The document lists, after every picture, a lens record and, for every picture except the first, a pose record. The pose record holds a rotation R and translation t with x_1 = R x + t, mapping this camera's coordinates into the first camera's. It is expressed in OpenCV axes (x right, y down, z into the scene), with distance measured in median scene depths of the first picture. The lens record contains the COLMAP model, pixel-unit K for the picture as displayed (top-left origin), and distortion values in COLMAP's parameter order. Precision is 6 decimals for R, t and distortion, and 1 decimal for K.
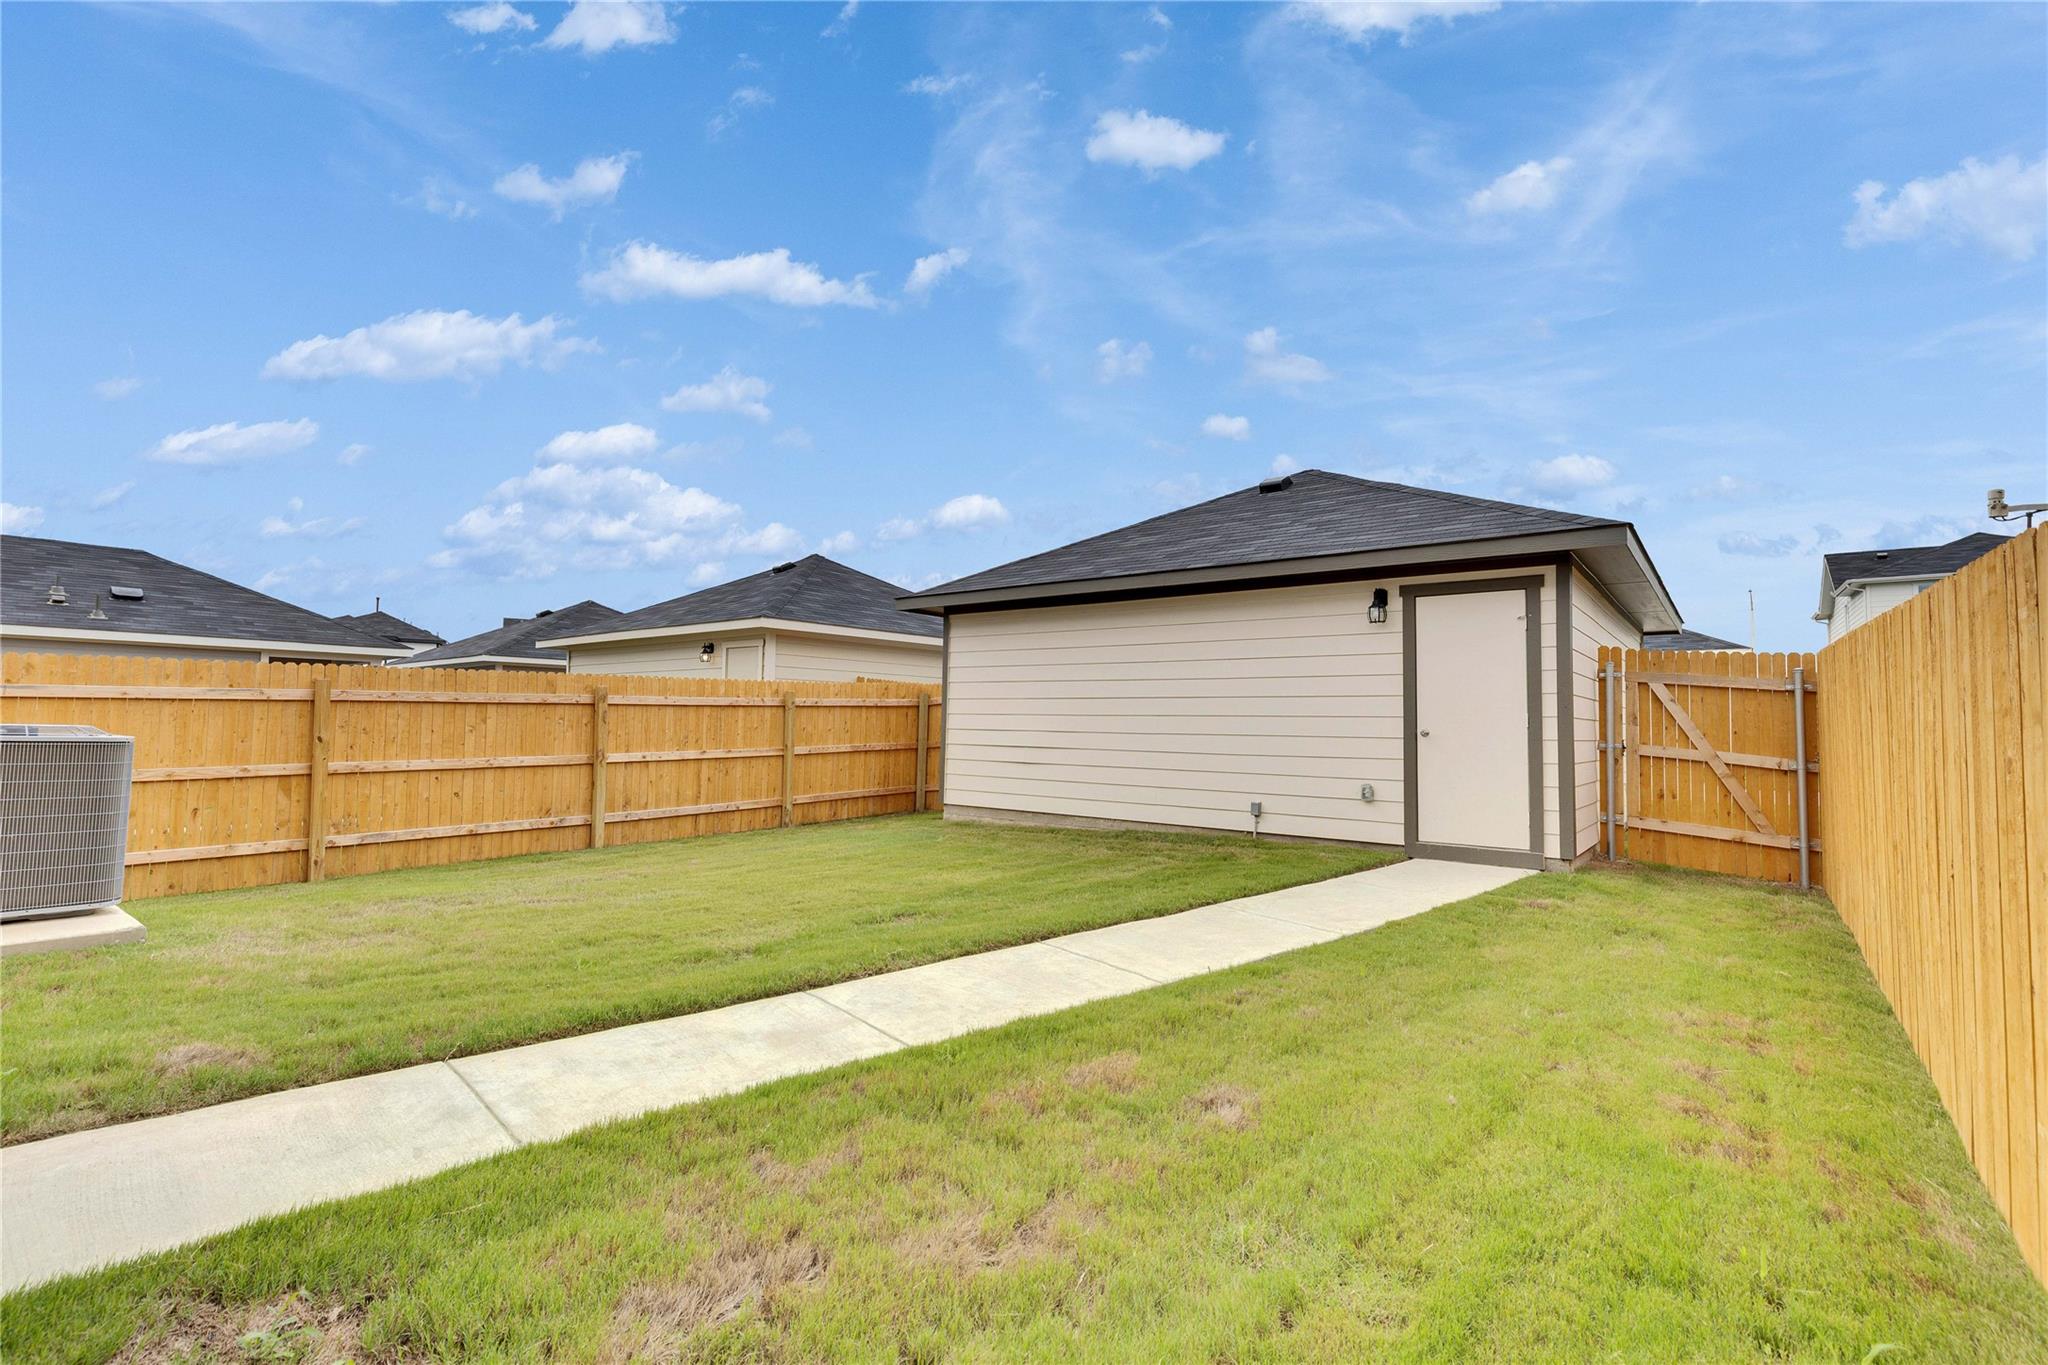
lens RADIAL K [[910.0, 0, 1022.5], [0, 910.0, 681.9], [0, 0, 1]] dist [0.003441, -0.001182]
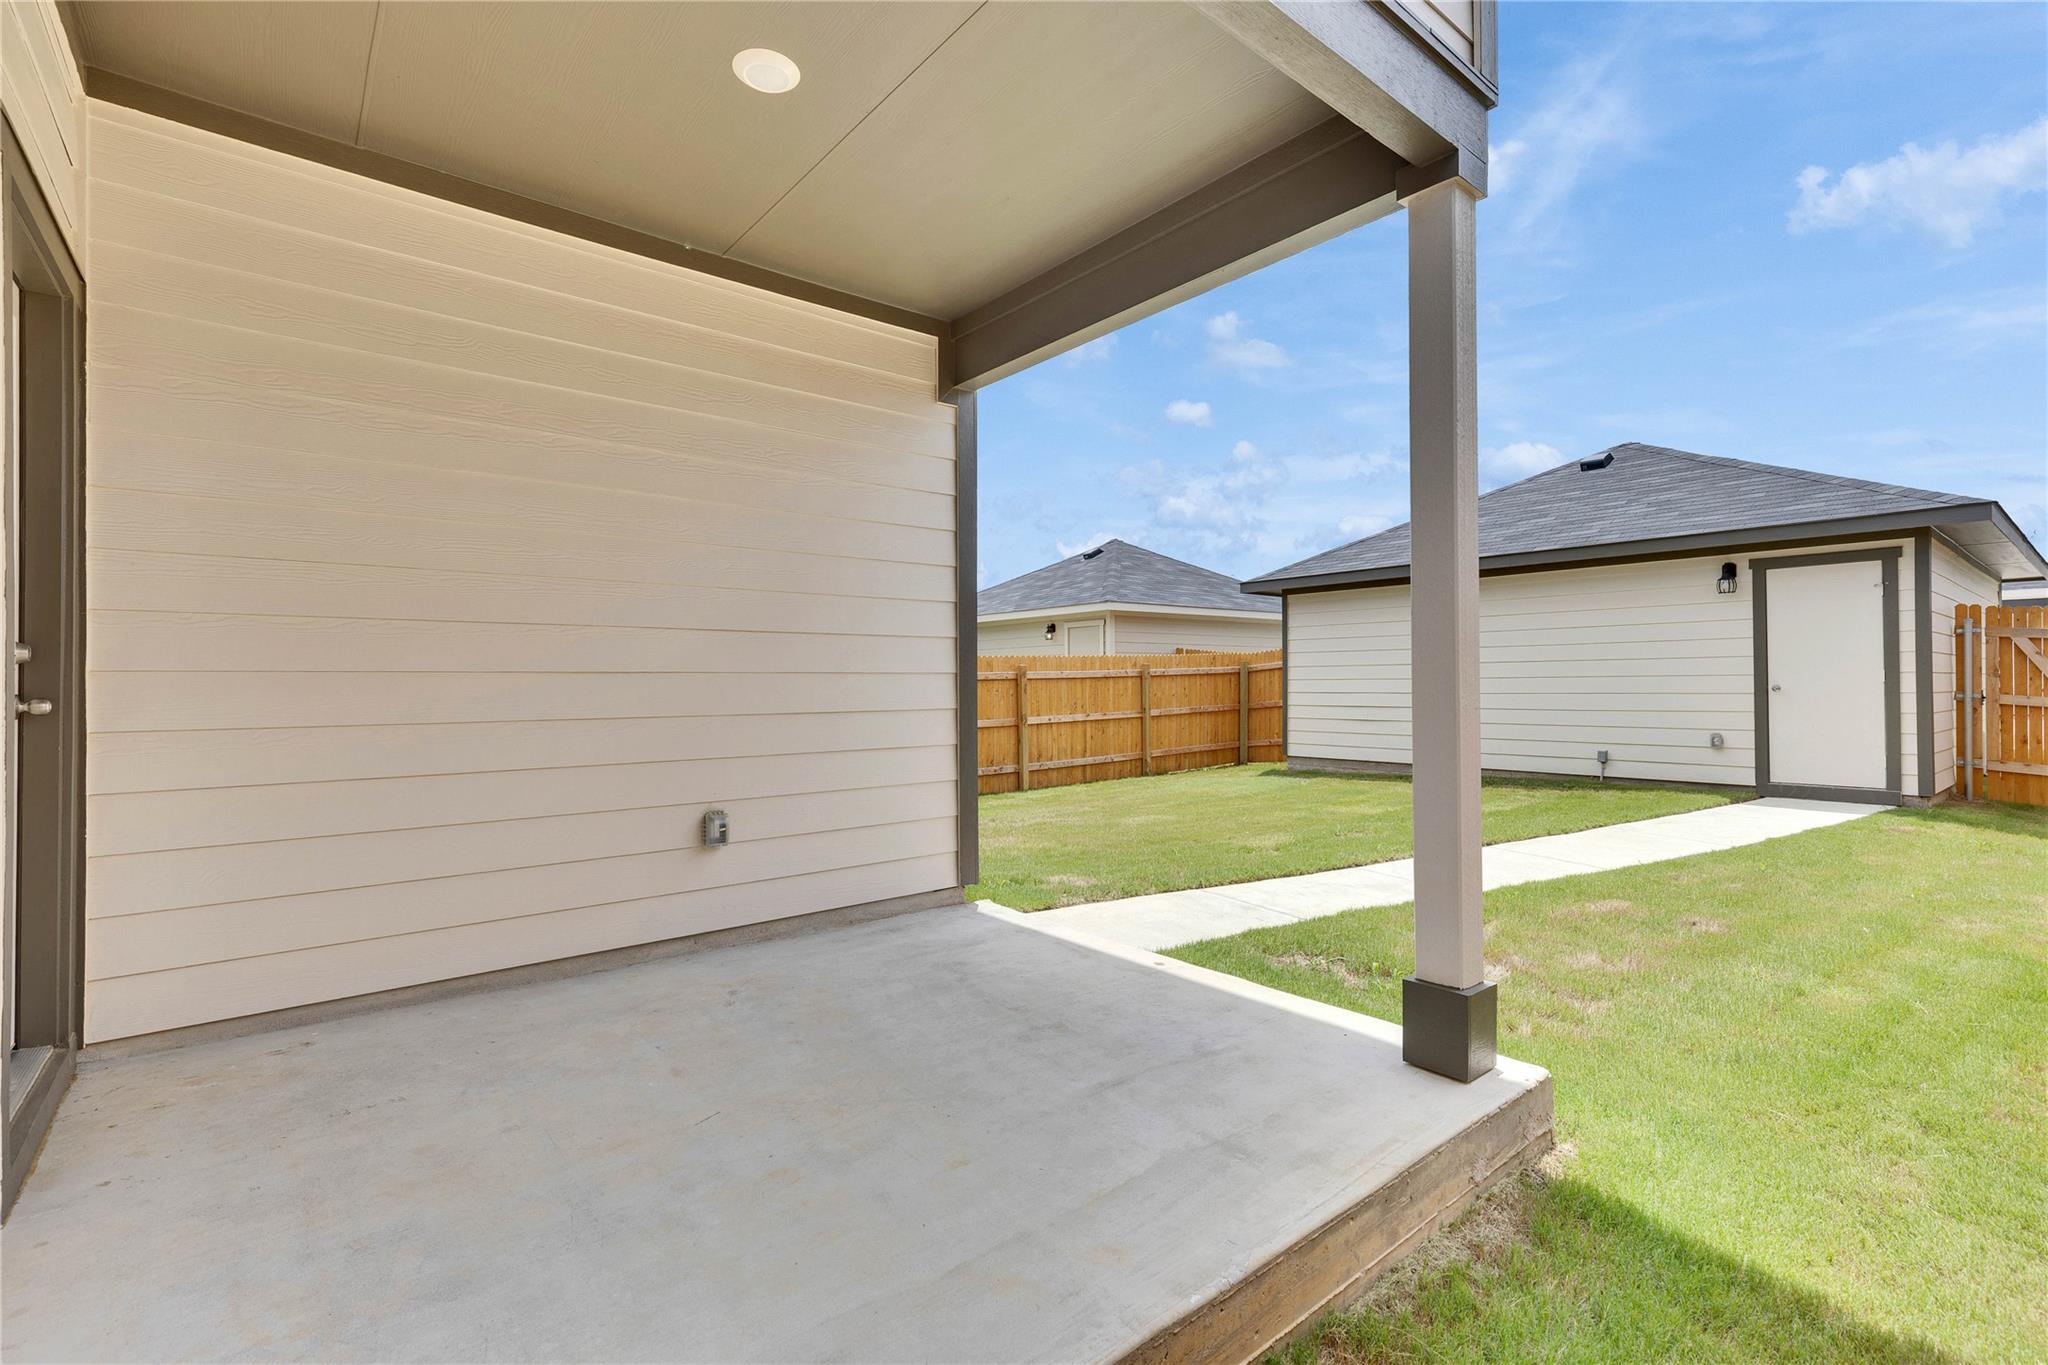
lens RADIAL K [[910.0, 0, 1031.0], [0, 910.0, 683.0], [0, 0, 1]] dist [0.003441, -0.001182]
pose [[0.976926, -0.023084, -0.212326, -0.207688], [0.032253, 0.998686, 0.039823, -0.024059], [0.211127, -0.045753, 0.976387, -0.286378]]
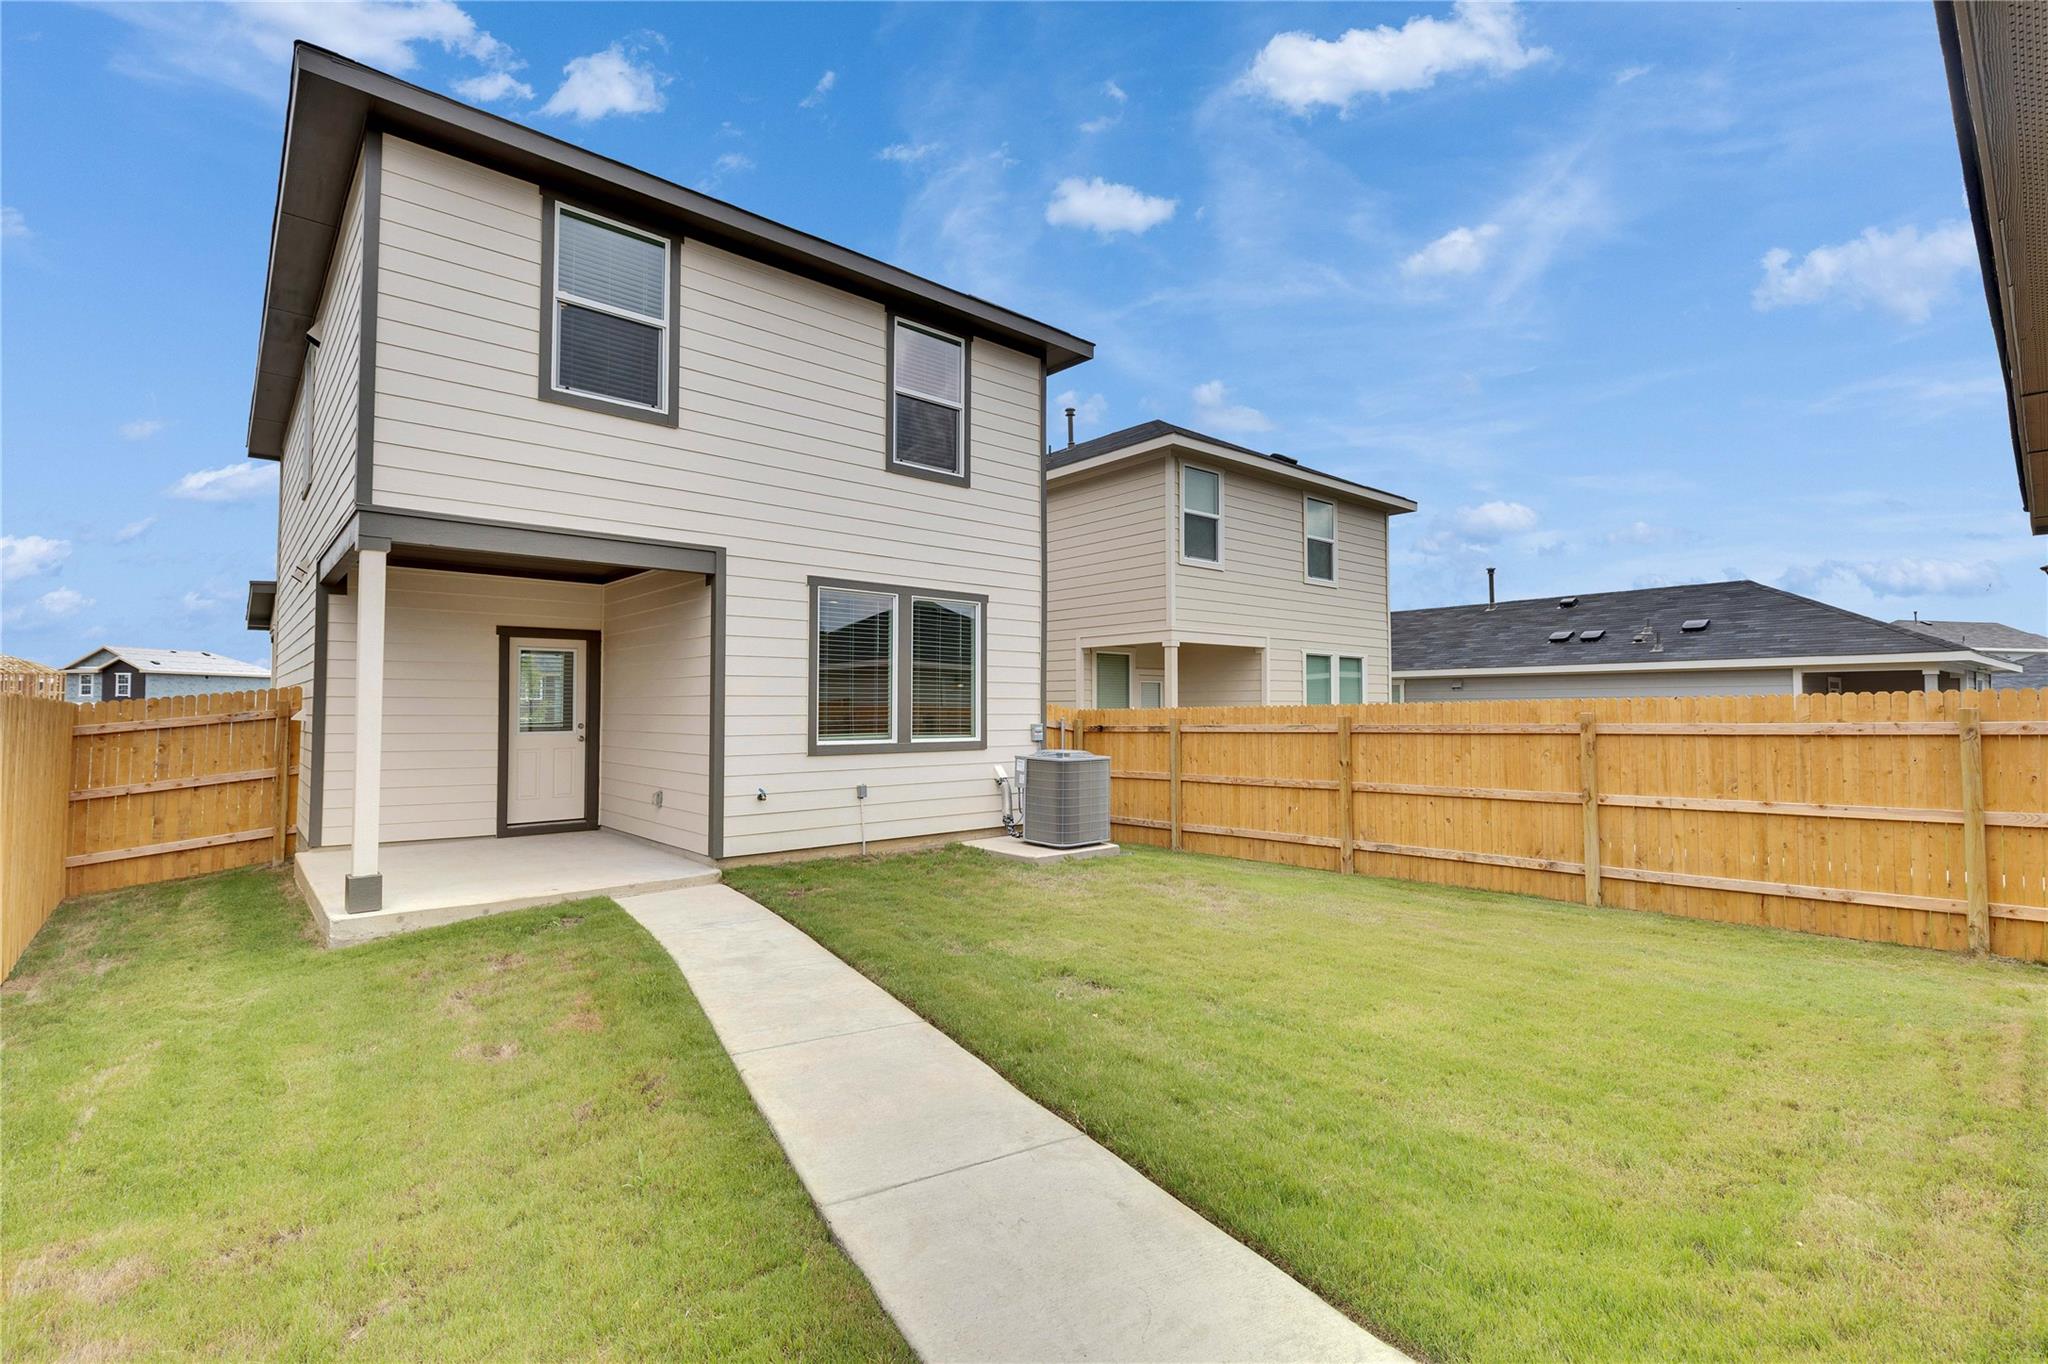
lens RADIAL K [[910.0, 0, 1032.4], [0, 910.0, 676.7], [0, 0, 1]] dist [0.003441, -0.001182]
pose [[-0.175441, -0.052702, -0.983078, 0.532154], [0.042243, 0.997243, -0.061000, 0.001428], [0.983583, -0.052230, -0.172731, 0.747255]]
